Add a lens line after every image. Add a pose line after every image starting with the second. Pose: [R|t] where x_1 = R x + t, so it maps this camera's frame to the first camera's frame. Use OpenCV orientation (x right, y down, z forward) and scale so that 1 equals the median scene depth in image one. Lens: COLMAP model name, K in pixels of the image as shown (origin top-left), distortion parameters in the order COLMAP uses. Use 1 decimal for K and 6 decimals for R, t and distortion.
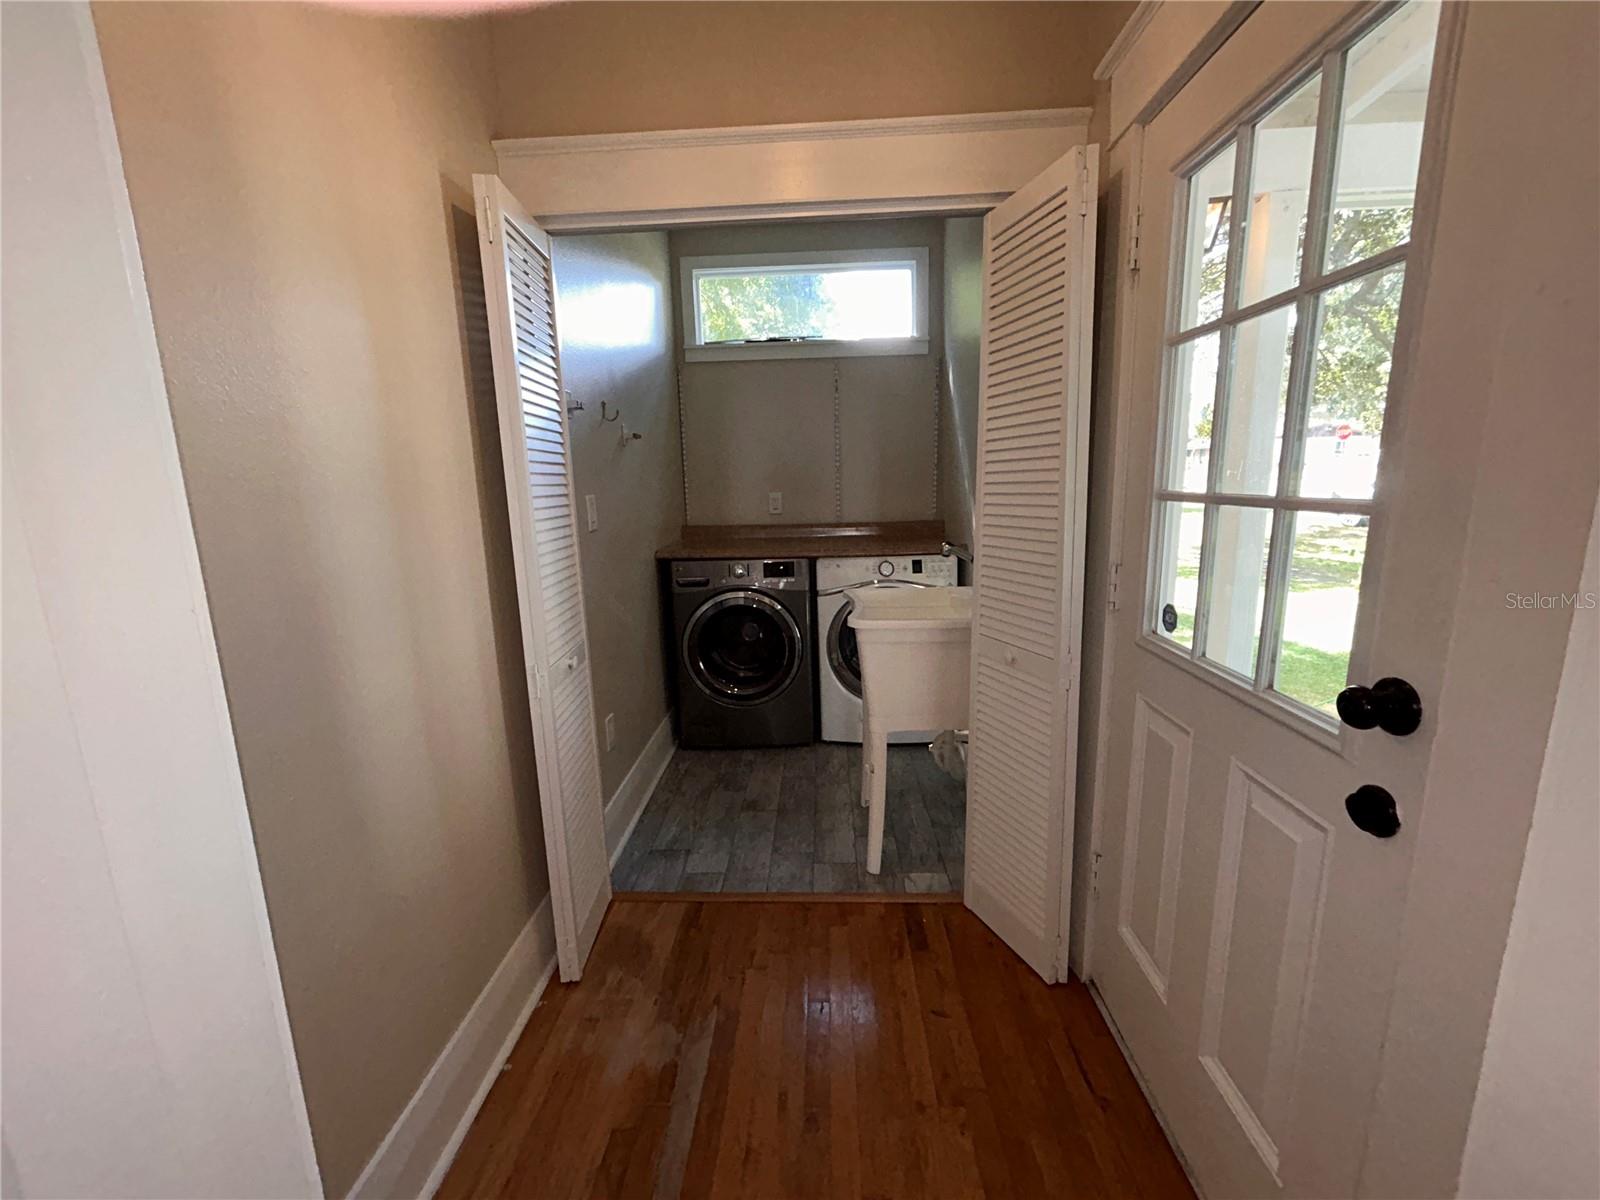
lens RADIAL K [[640.4, 0, 800.0], [0, 640.4, 600.0], [0, 0, 1]] dist [-0.000111, -0.000009]
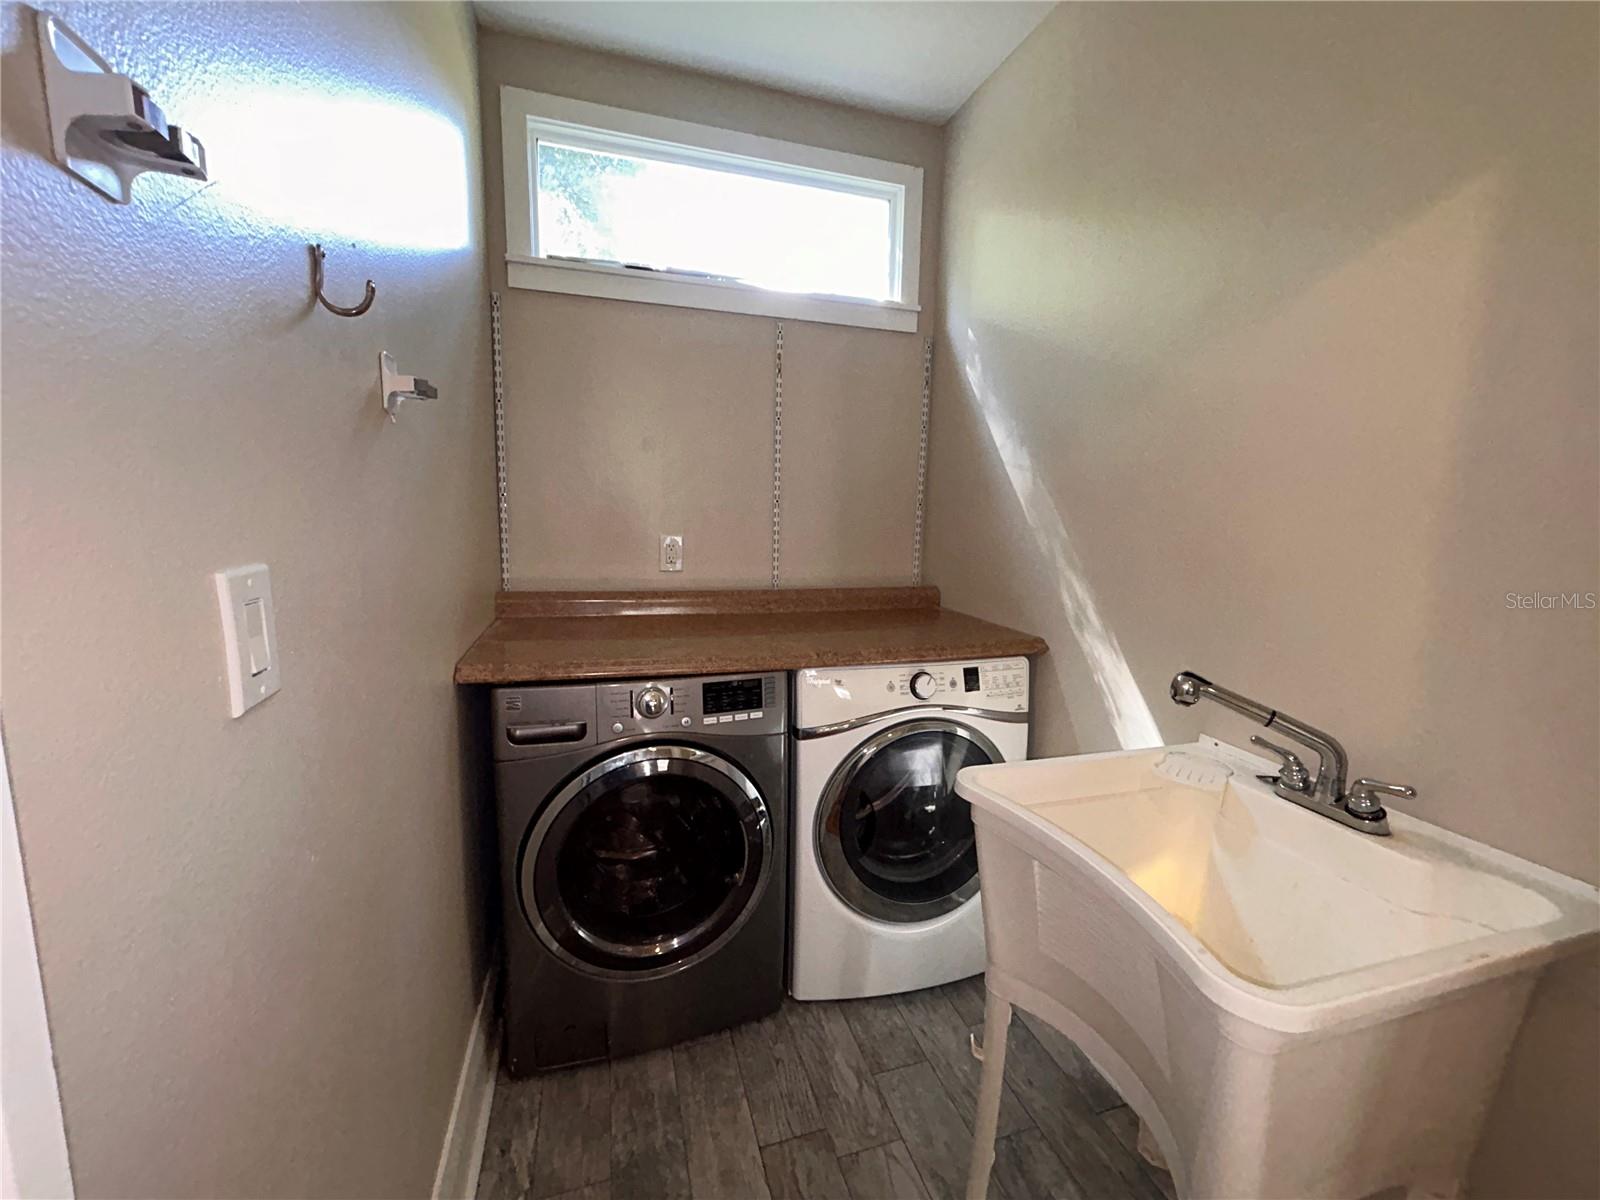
lens RADIAL K [[649.8, 0, 800.0], [0, 649.8, 600.0], [0, 0, 1]] dist [-0.000222, -0.000010]
pose [[0.945587, -0.002958, 0.325355, -0.146098], [0.018610, 0.998813, -0.045004, -0.097687], [-0.324836, 0.048610, 0.944520, 0.492533]]
